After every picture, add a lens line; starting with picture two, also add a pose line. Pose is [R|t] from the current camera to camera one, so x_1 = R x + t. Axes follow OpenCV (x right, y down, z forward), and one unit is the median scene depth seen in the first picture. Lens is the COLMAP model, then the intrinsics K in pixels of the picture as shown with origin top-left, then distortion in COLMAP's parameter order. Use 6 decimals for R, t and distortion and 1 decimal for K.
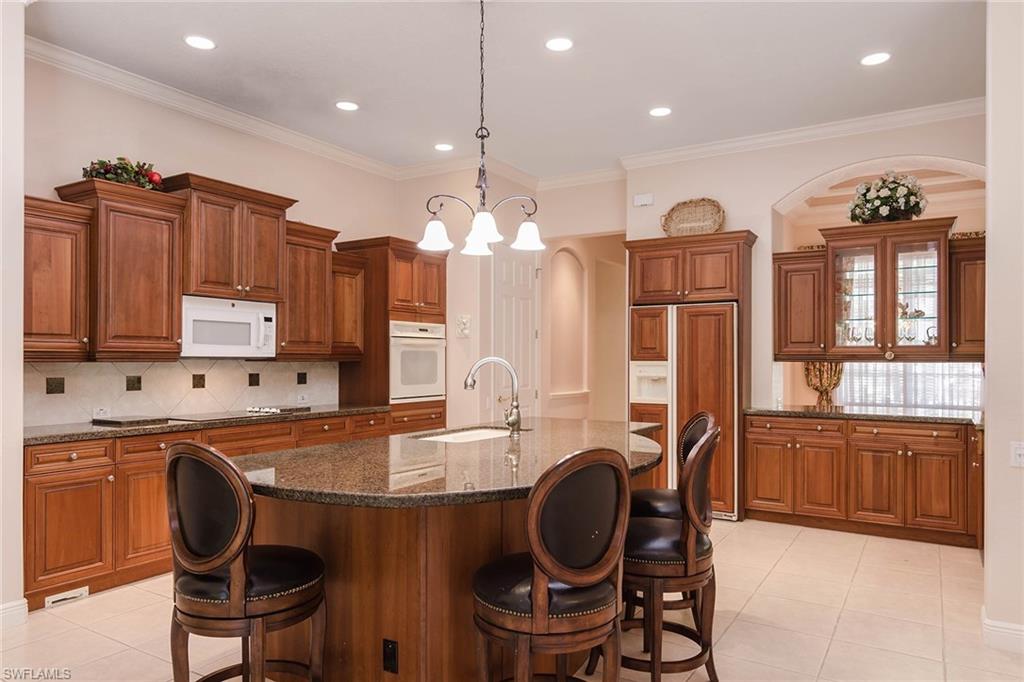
lens RADIAL K [[673.8, 0, 511.3], [0, 673.8, 350.1], [0, 0, 1]] dist [0.006465, 0.000853]
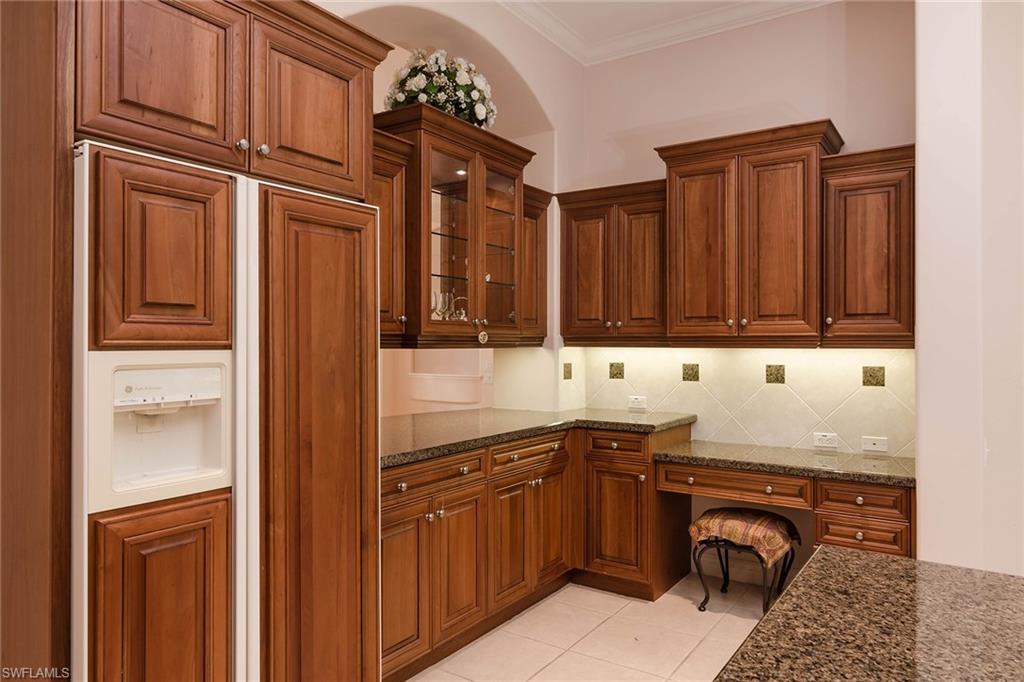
lens RADIAL K [[673.8, 0, 512.4], [0, 673.8, 345.0], [0, 0, 1]] dist [0.006465, 0.000853]
pose [[0.047481, -0.000444, 0.998872, -0.081848], [-0.003421, 0.999994, 0.000607, 0.014357], [-0.998866, -0.003446, 0.047479, 0.920584]]
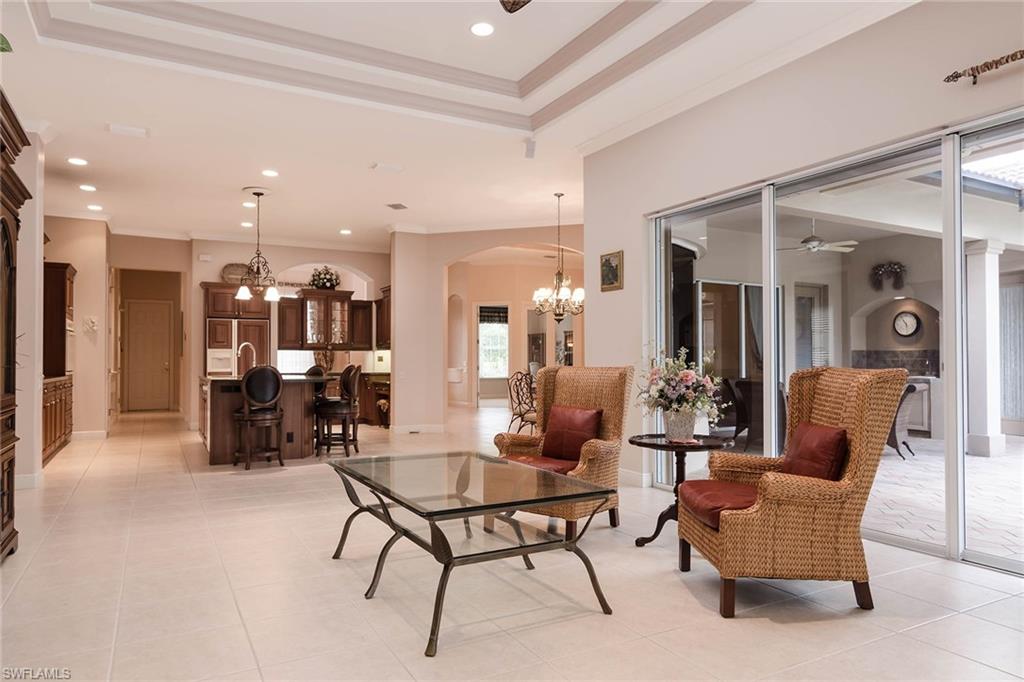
lens RADIAL K [[650.3, 0, 511.7], [0, 650.3, 348.5], [0, 0, 1]] dist [0.018960, 0.002177]
pose [[0.484617, 0.017365, 0.874554, -1.053620], [-0.009032, 0.999849, -0.014848, 0.037216], [-0.874680, -0.000704, 0.484701, -0.604966]]
